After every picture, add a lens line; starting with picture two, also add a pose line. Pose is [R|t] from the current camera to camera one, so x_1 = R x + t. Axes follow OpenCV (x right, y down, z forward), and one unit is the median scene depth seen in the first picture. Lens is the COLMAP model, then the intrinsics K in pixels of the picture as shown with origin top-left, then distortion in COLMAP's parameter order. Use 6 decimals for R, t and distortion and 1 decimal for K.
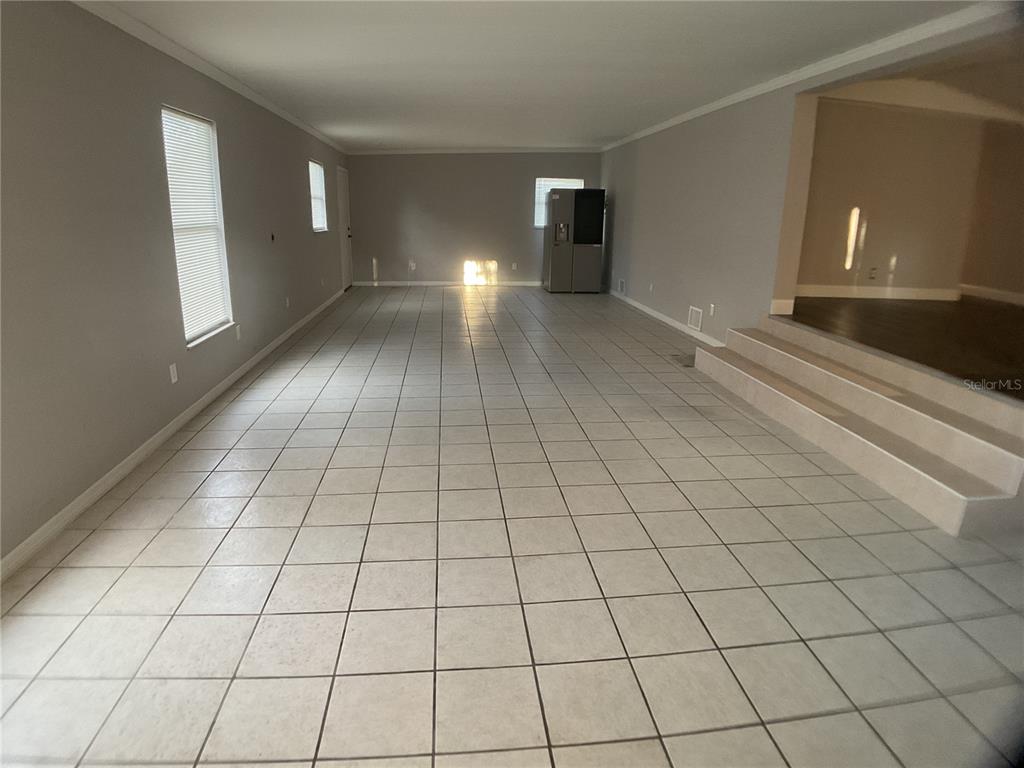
lens RADIAL K [[586.5, 0, 512.0], [0, 586.5, 384.0], [0, 0, 1]] dist [-0.085154, -0.002922]
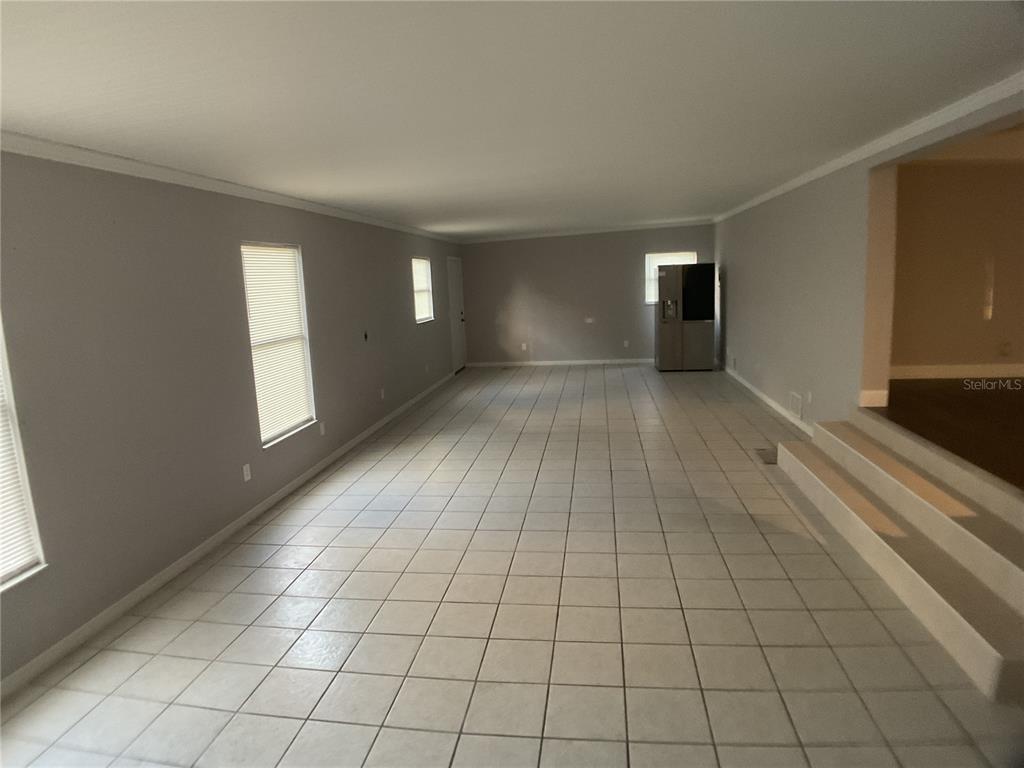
lens RADIAL K [[604.4, 0, 511.6], [0, 604.4, 385.5], [0, 0, 1]] dist [-0.084510, 0.001795]
pose [[0.968612, -0.015195, -0.248112, 0.149194], [-0.011711, 0.994232, -0.106610, -0.050044], [0.248300, 0.106169, 0.962847, -0.019356]]
